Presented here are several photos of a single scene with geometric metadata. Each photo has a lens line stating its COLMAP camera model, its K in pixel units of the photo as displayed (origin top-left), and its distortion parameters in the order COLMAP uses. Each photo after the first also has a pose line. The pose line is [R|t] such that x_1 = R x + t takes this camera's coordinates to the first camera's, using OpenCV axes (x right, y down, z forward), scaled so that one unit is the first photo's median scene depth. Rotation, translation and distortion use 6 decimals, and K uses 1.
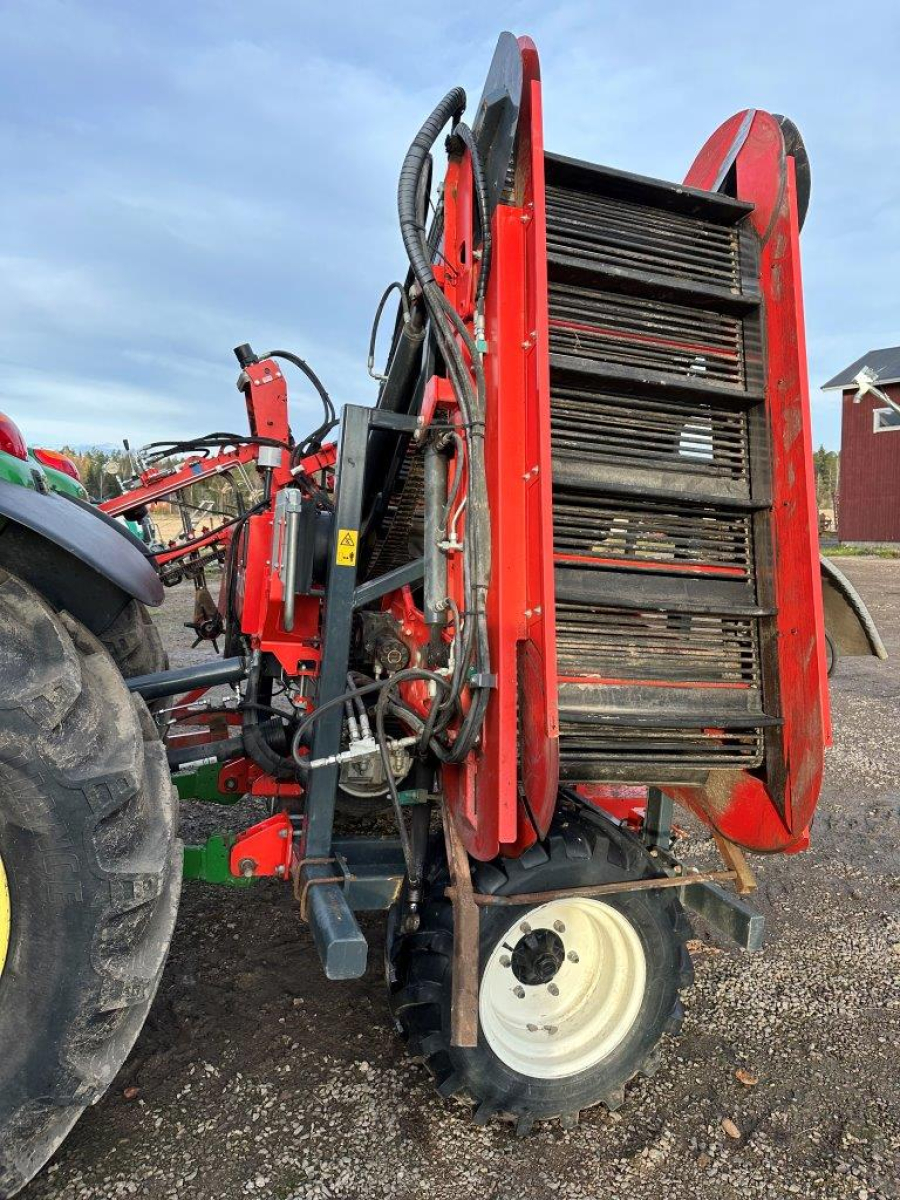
lens RADIAL K [[847.3, 0, 472.0], [0, 847.3, 596.0], [0, 0, 1]] dist [0.037744, -0.046781]
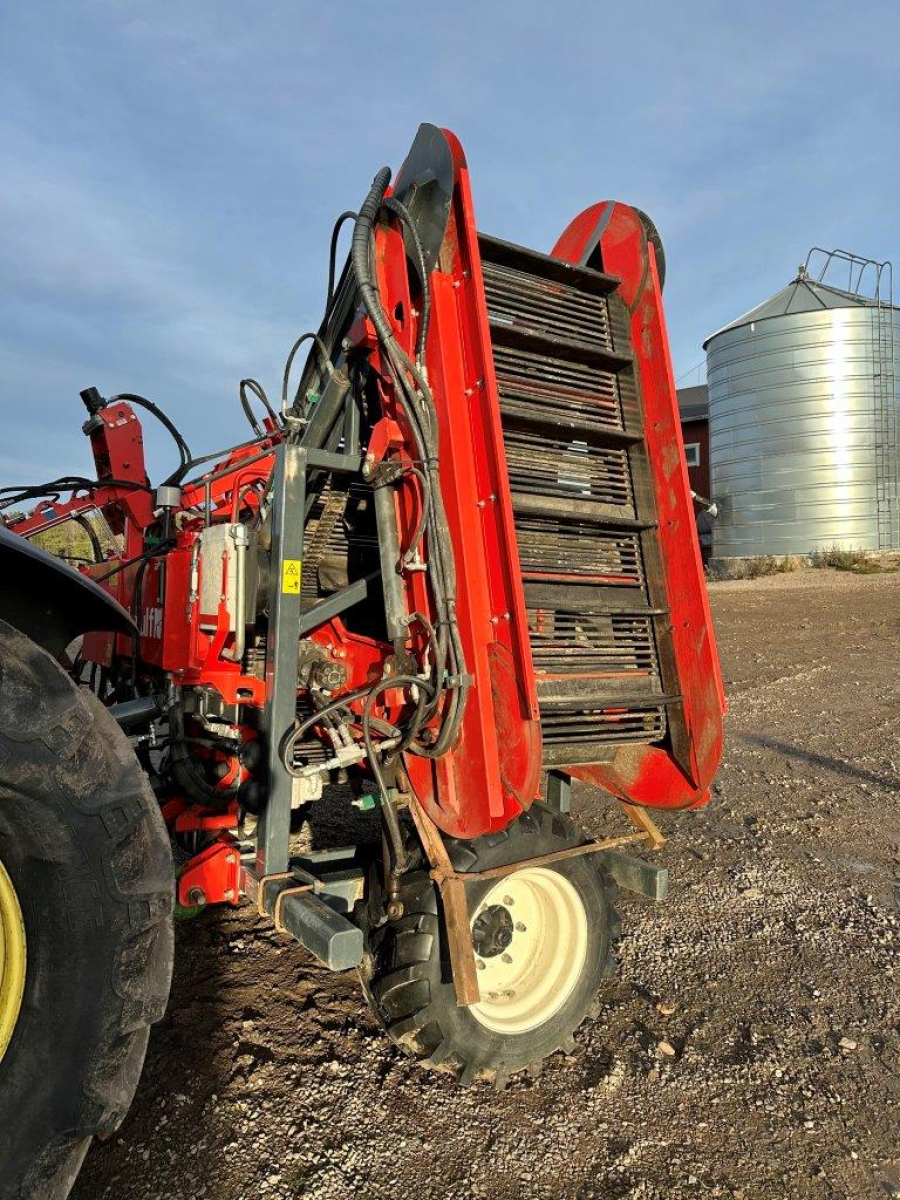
lens RADIAL K [[847.3, 0, 471.5], [0, 847.3, 604.7], [0, 0, 1]] dist [0.037744, -0.046781]
pose [[0.963030, -0.055865, 0.263539, -0.230305], [0.066550, 0.997277, -0.031783, 0.029479], [-0.261046, 0.048147, 0.964125, -0.099216]]
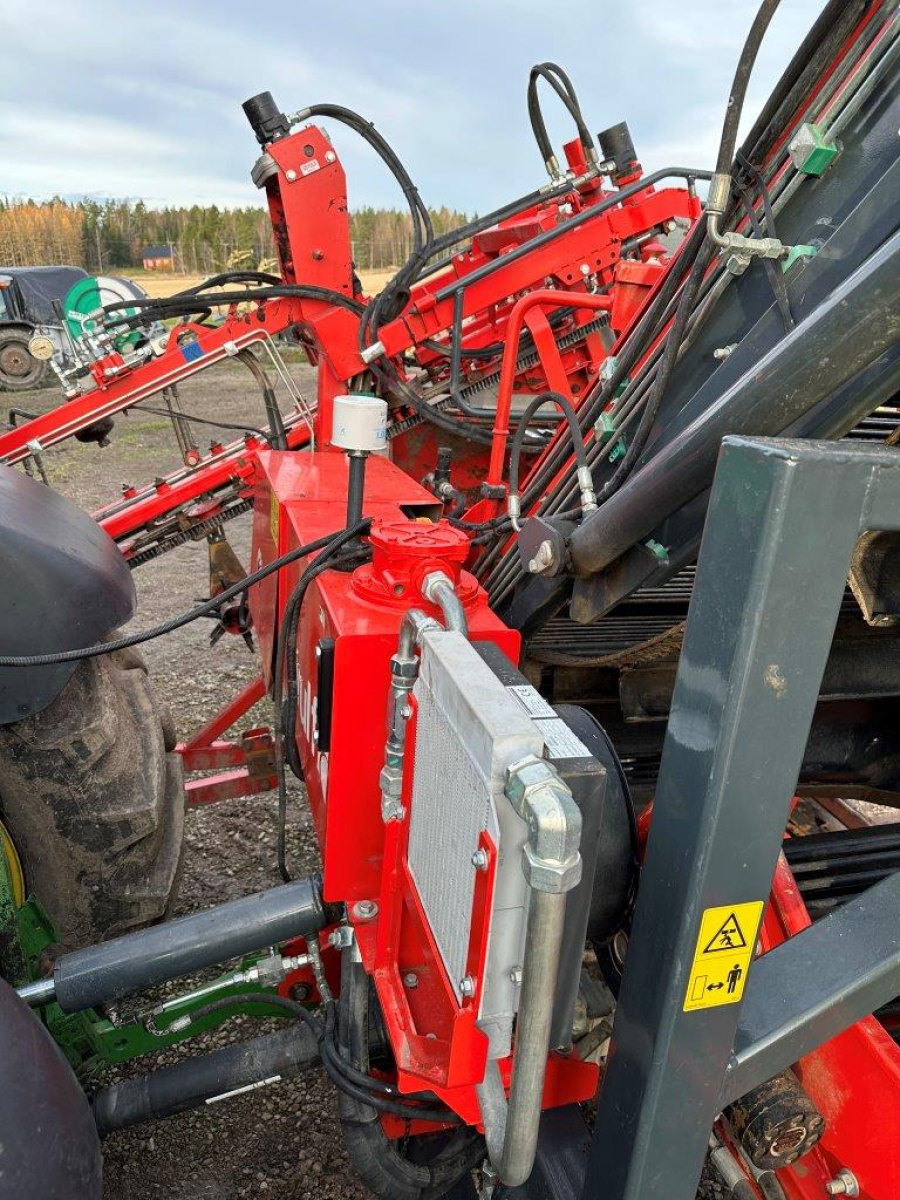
lens RADIAL K [[847.3, 0, 454.2], [0, 847.3, 590.8], [0, 0, 1]] dist [0.037744, -0.046781]
pose [[0.999107, 0.006364, -0.041761, -0.243884], [0.004910, 0.964387, 0.264450, -0.269657], [0.041956, -0.264419, 0.963495, 0.817236]]
